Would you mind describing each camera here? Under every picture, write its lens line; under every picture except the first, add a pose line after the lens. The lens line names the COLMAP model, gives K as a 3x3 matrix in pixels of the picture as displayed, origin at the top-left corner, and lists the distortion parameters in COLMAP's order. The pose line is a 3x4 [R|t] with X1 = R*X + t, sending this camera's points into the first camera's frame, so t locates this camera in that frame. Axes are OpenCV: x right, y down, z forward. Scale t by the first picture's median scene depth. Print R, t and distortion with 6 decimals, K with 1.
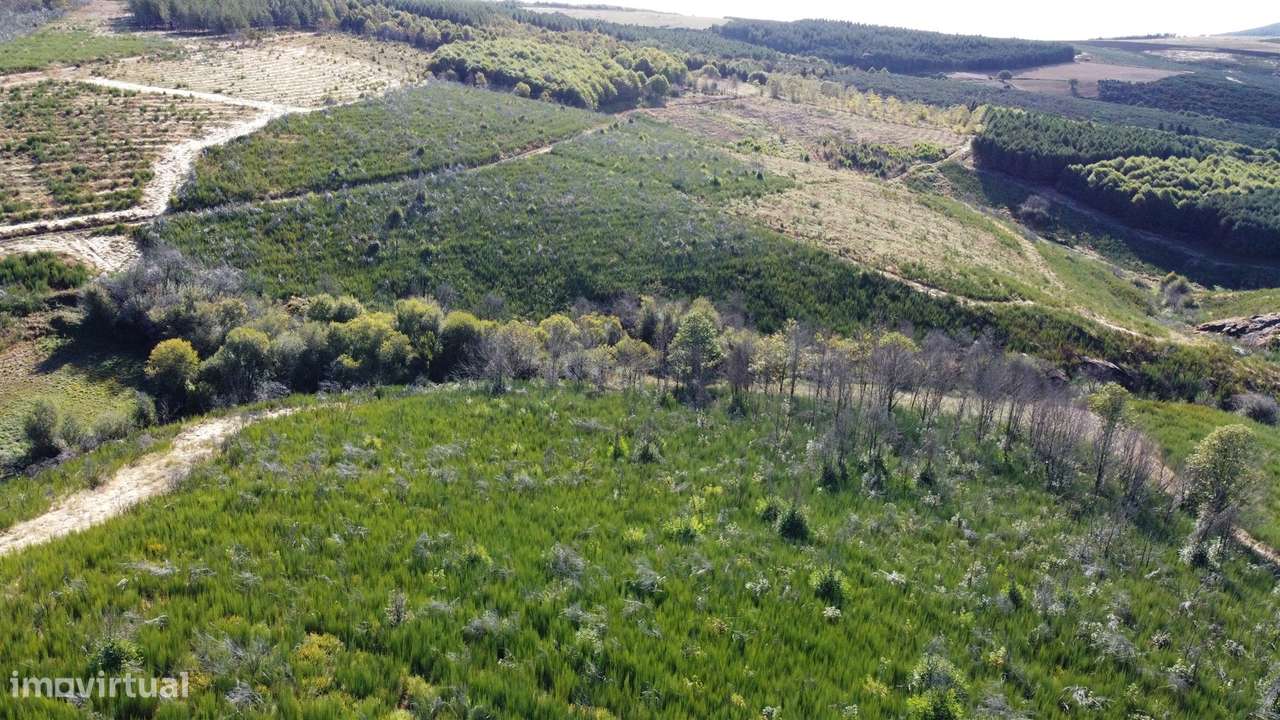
lens RADIAL K [[972.4, 0, 642.0], [0, 972.4, 360.8], [0, 0, 1]] dist [-0.004811, -0.009497]
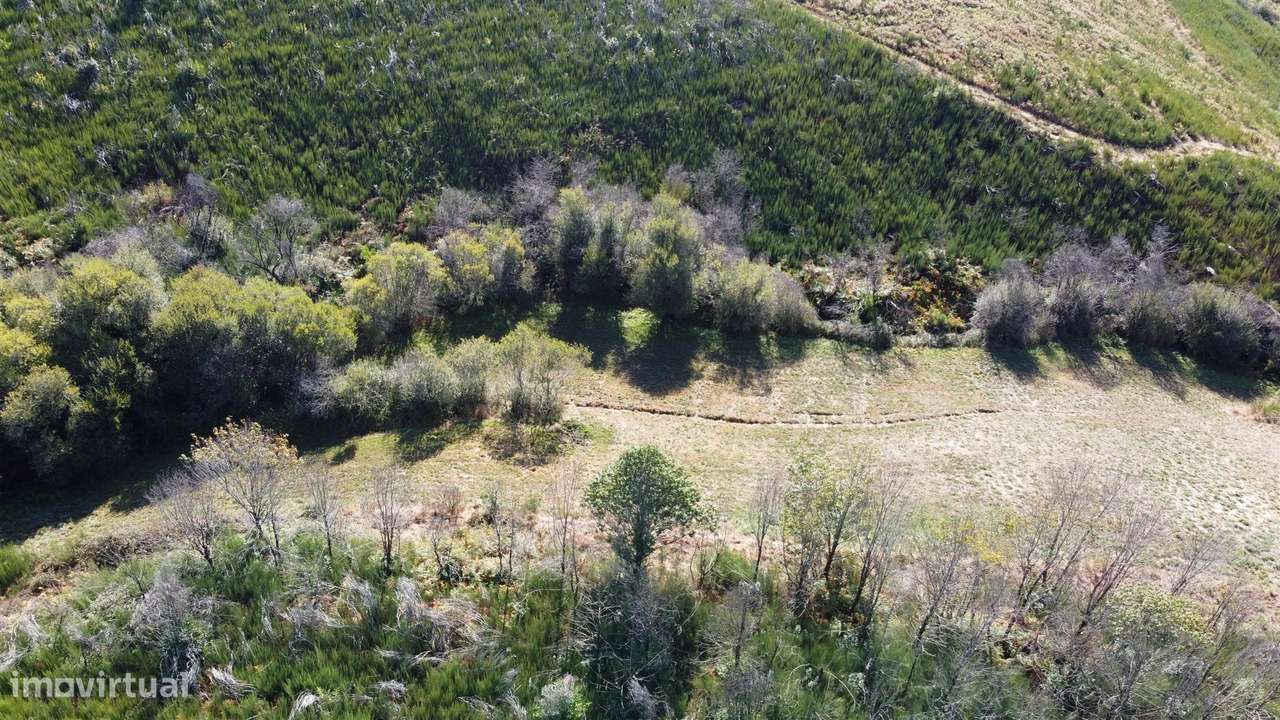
lens RADIAL K [[972.4, 0, 638.0], [0, 972.4, 360.2], [0, 0, 1]] dist [-0.004811, -0.009497]
pose [[0.999752, -0.010803, 0.019464, 0.028769], [0.003570, 0.940858, 0.338781, -0.144302], [-0.021973, -0.338628, 0.940664, 0.396124]]
